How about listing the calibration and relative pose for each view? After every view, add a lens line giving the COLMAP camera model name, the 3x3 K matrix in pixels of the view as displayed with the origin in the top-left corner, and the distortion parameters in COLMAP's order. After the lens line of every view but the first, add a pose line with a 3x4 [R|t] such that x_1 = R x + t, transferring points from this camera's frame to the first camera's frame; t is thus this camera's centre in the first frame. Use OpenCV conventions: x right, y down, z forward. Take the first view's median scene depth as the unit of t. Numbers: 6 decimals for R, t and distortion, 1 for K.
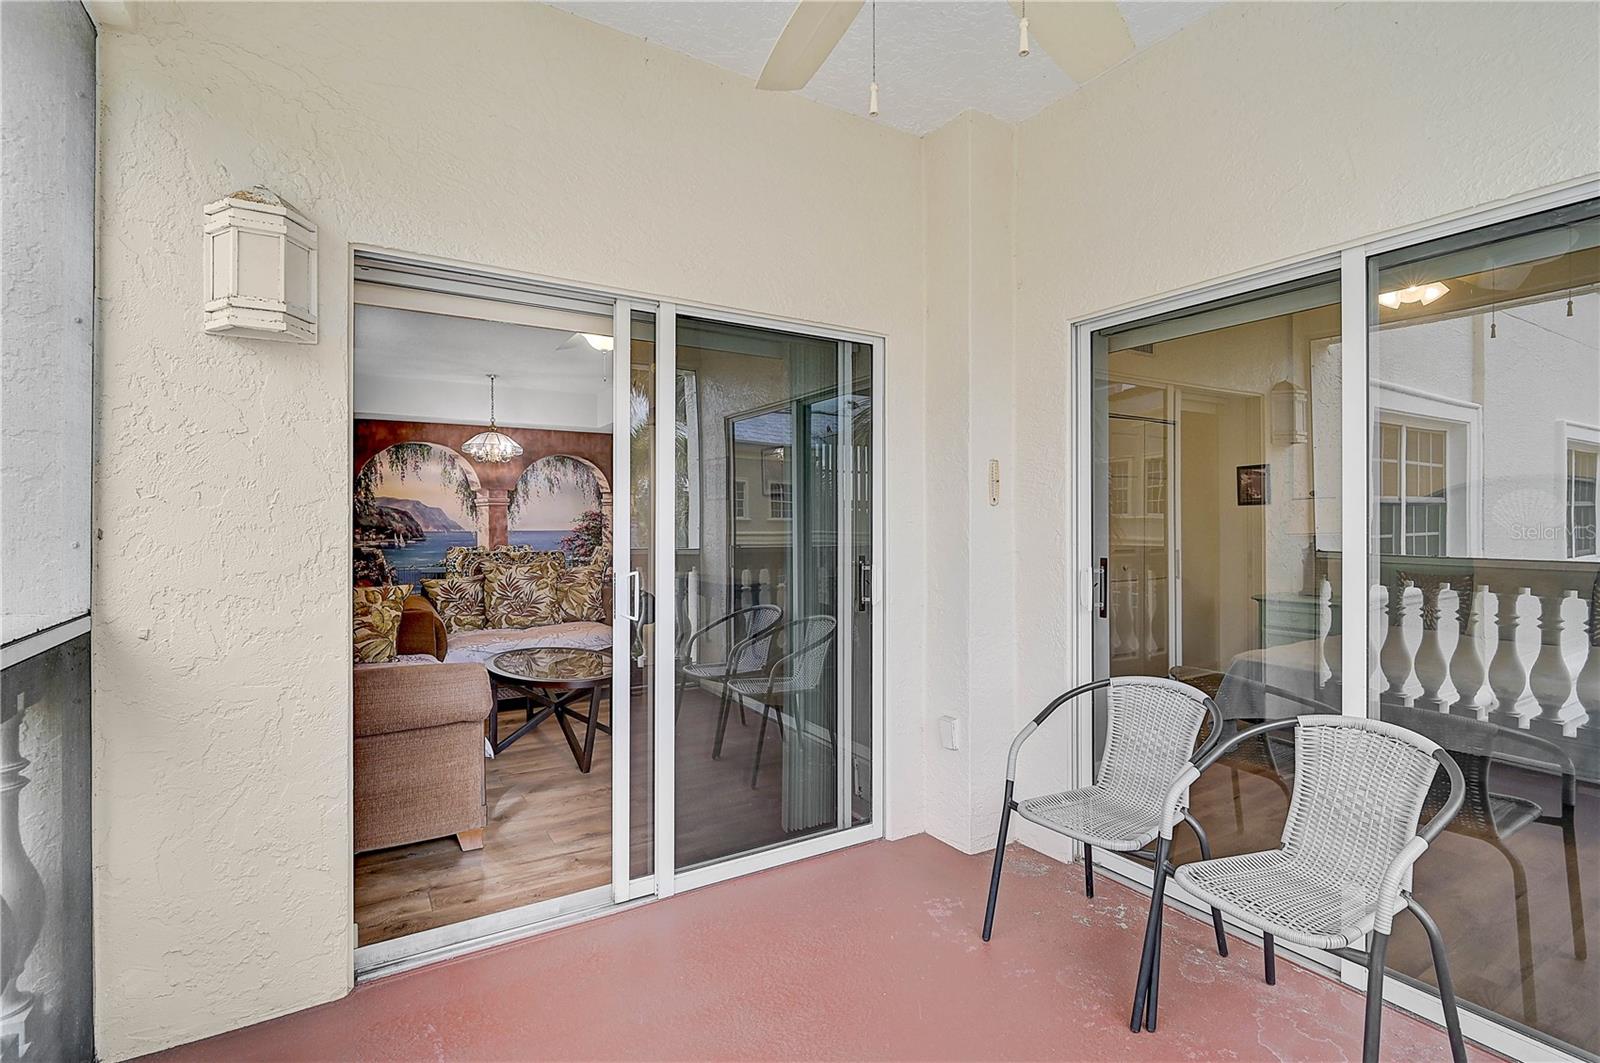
lens RADIAL K [[738.3, 0, 799.2], [0, 738.3, 527.6], [0, 0, 1]] dist [-0.003355, -0.002570]
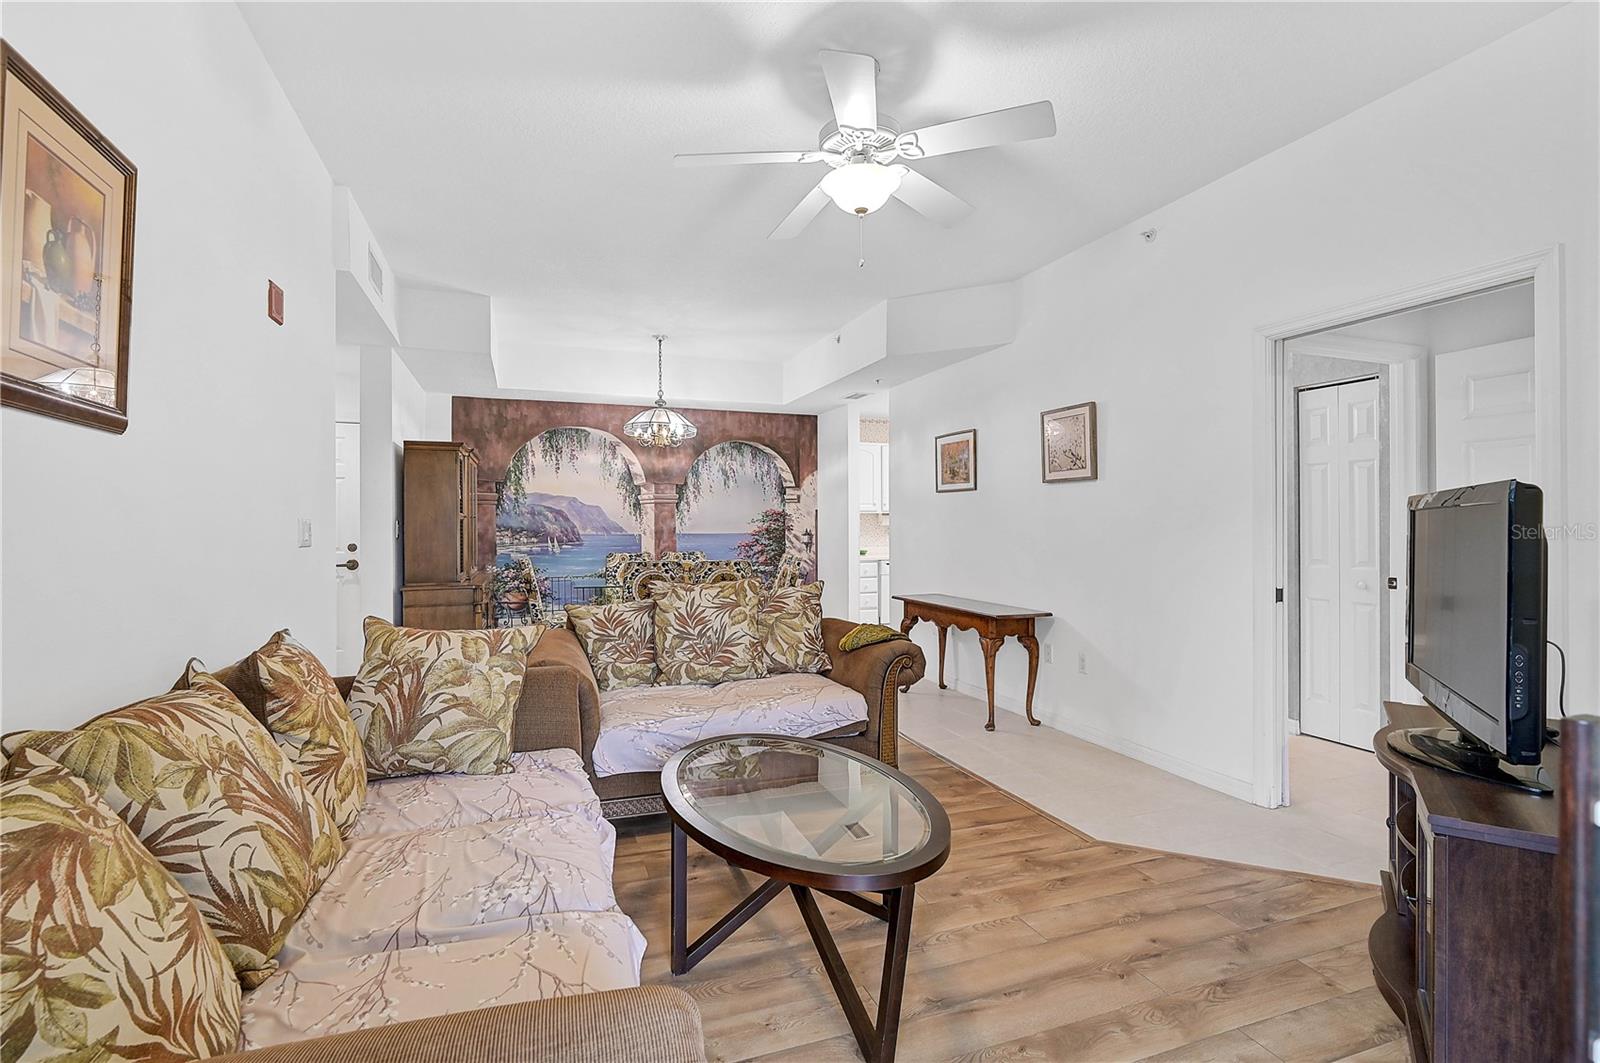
lens RADIAL K [[738.3, 0, 800.3], [0, 738.3, 534.1], [0, 0, 1]] dist [-0.003355, -0.002570]
pose [[0.980952, 0.001601, -0.194246, -0.110090], [-0.000847, 0.999992, 0.003964, 0.001520], [0.194251, -0.003724, 0.980945, 0.243490]]
